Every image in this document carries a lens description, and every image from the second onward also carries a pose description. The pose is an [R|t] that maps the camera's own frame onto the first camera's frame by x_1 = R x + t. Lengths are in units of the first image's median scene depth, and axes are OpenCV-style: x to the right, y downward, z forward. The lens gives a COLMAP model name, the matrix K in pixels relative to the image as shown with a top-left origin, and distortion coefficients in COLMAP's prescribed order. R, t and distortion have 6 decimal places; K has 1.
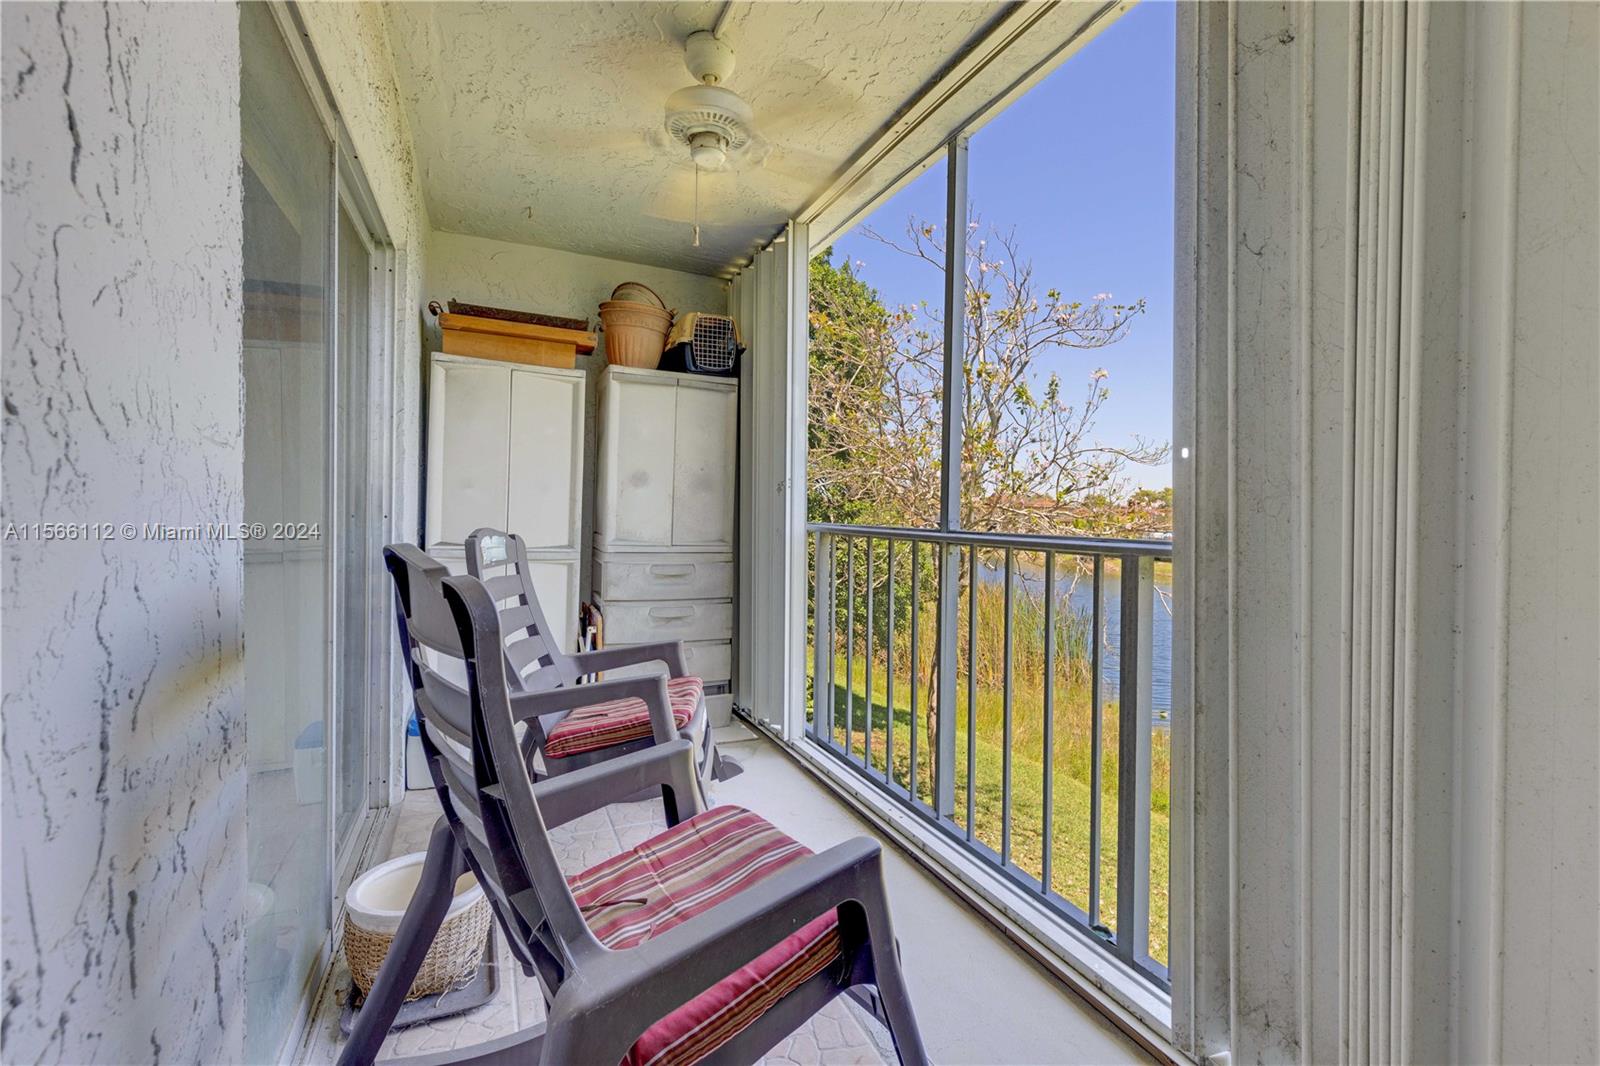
lens RADIAL K [[717.3, 0, 807.2], [0, 717.3, 524.9], [0, 0, 1]] dist [0.006752, -0.001189]
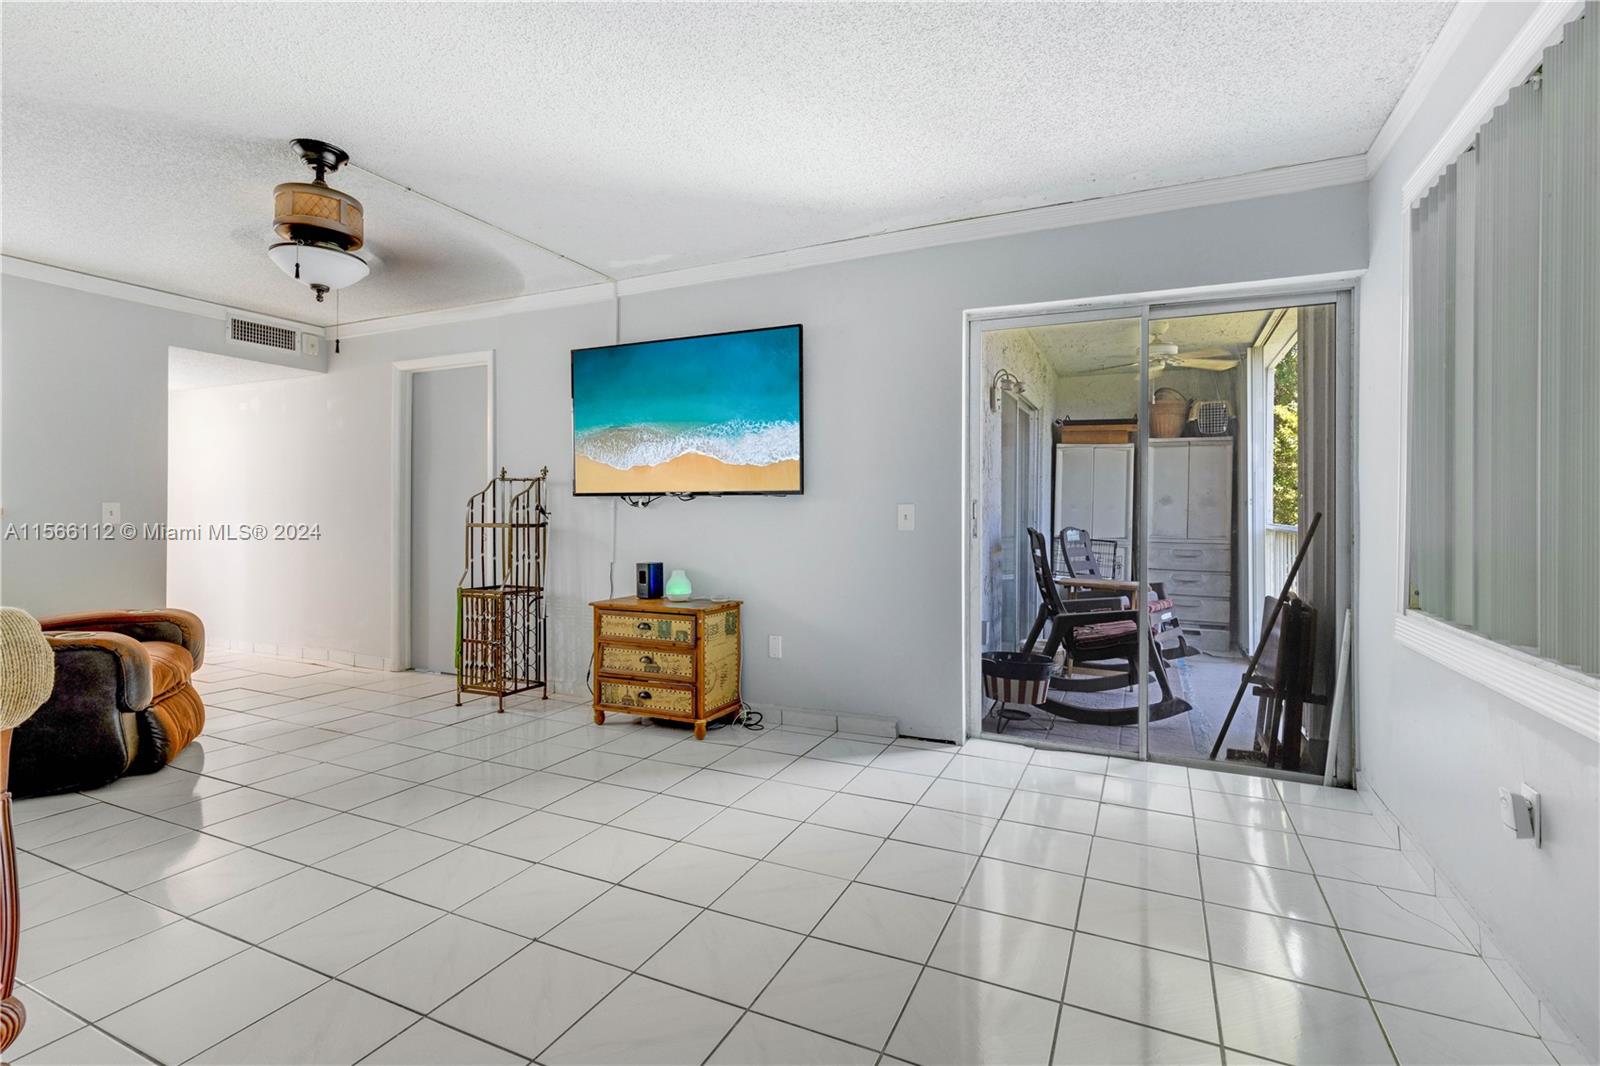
lens RADIAL K [[717.3, 0, 807.2], [0, 717.3, 524.9], [0, 0, 1]] dist [0.006752, -0.001189]
pose [[0.651799, -0.009982, -0.758326, 0.508453], [-0.001275, 0.999898, -0.014258, 0.021168], [0.758391, 0.010260, 0.651719, -0.785178]]
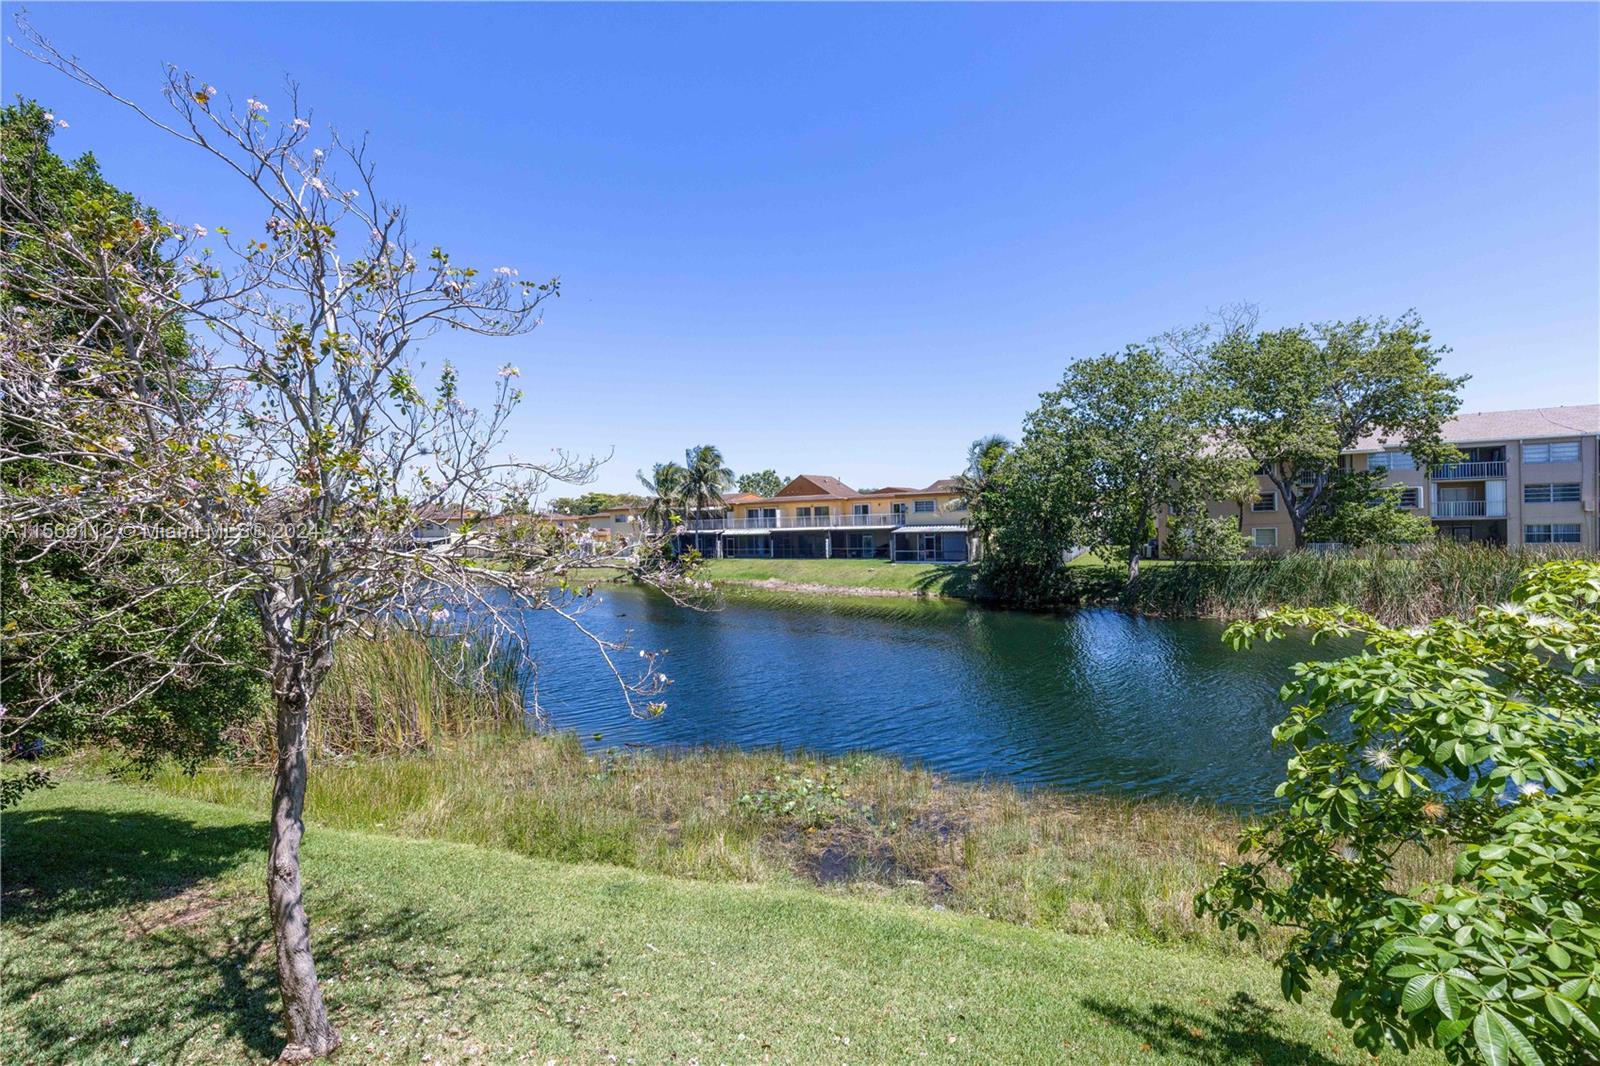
lens RADIAL K [[715.1, 0, 808.0], [0, 715.1, 539.0], [0, 0, 1]] dist [0.008121, -0.000522]
pose [[0.719042, -0.058064, 0.692537, 0.224324], [0.051883, 0.998208, 0.029823, -0.078453], [-0.693027, 0.014487, 0.720766, 0.532857]]
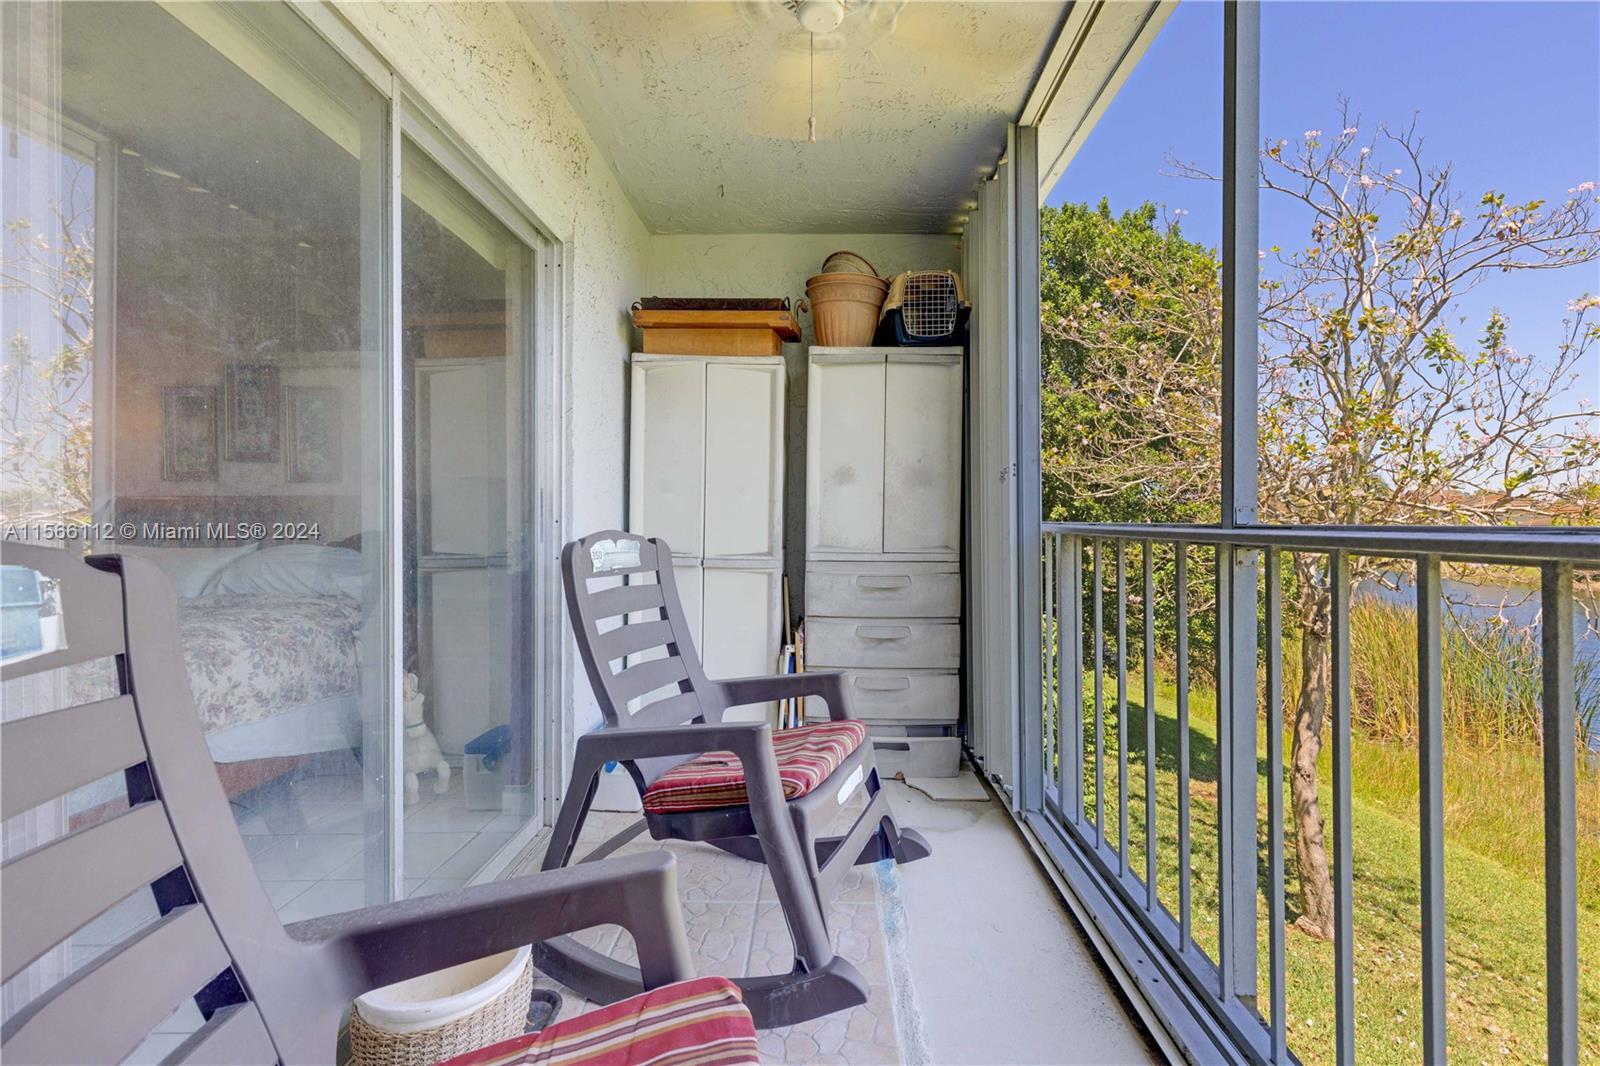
lens RADIAL K [[717.3, 0, 807.2], [0, 717.3, 524.9], [0, 0, 1]] dist [0.006752, -0.001189]
pose [[0.903061, -0.017624, -0.429150, 0.089739], [0.011104, 0.999782, -0.017693, 0.009787], [0.429368, 0.011213, 0.903060, 0.197260]]
